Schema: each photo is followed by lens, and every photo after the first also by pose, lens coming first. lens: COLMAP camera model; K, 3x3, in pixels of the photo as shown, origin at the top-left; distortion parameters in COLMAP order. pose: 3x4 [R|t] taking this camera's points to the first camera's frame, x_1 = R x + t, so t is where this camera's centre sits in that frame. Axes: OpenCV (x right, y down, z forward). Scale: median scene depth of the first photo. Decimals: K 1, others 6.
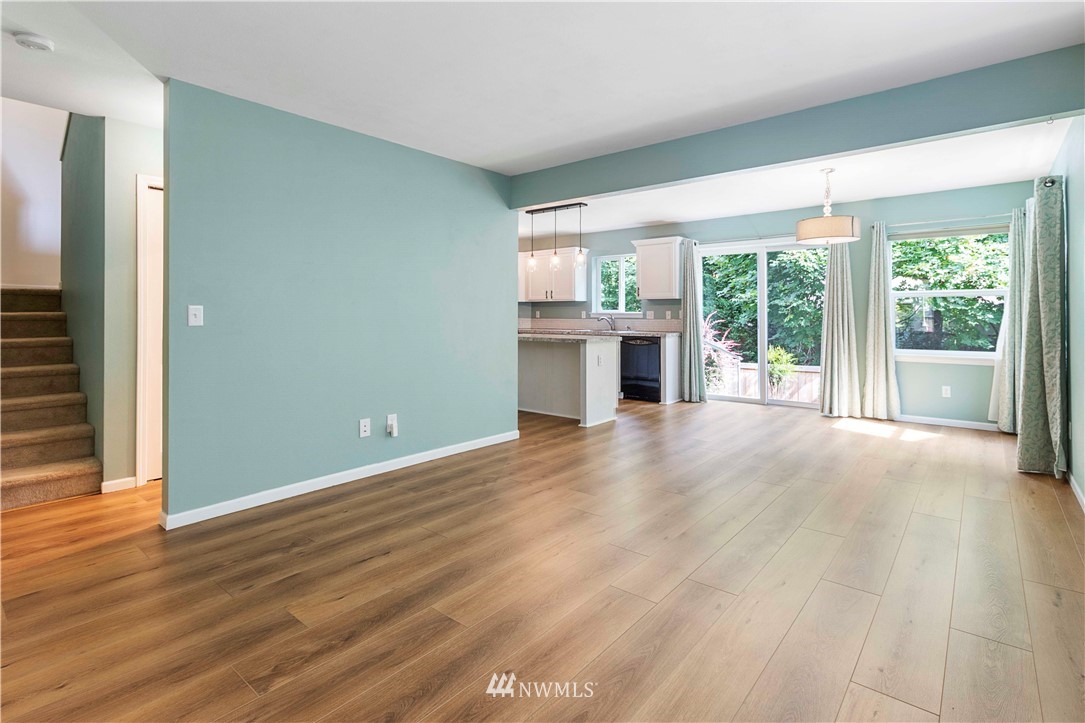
lens RADIAL K [[527.5, 0, 554.7], [0, 527.5, 310.4], [0, 0, 1]] dist [-0.001708, 0.000614]
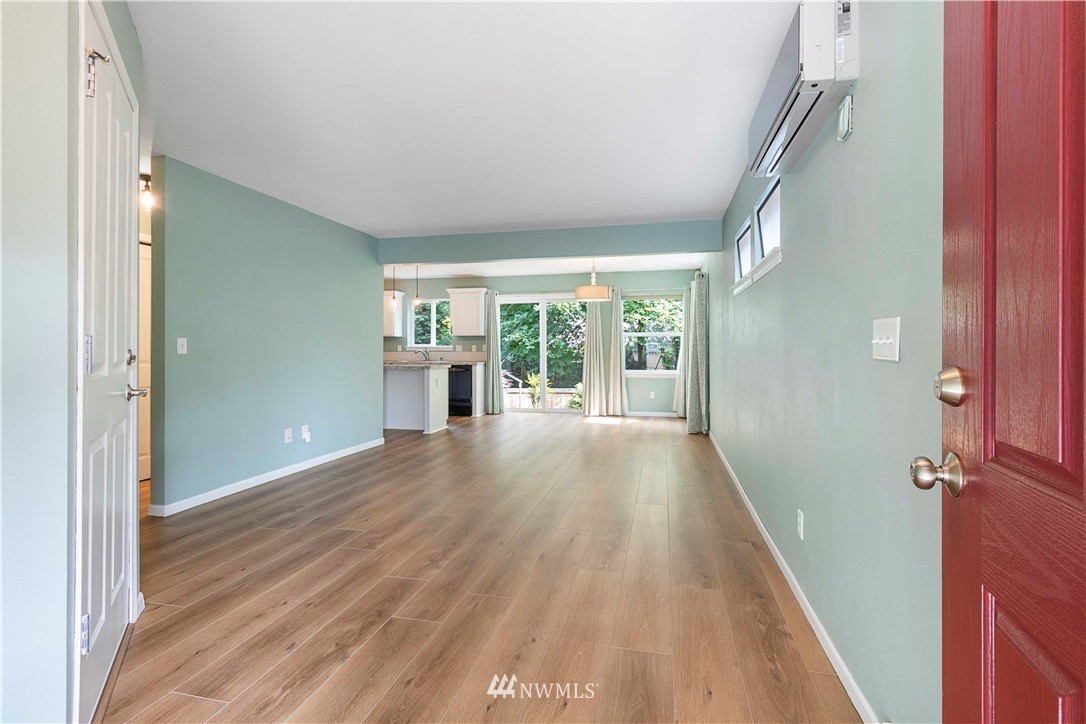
lens RADIAL K [[508.6, 0, 548.5], [0, 508.6, 346.9], [0, 0, 1]] dist [-0.000825, 0.000120]
pose [[0.895146, 0.001236, 0.445771, -0.224970], [-0.002002, 0.999997, 0.001246, 0.004431], [-0.445769, -0.002008, 0.895146, -0.239972]]
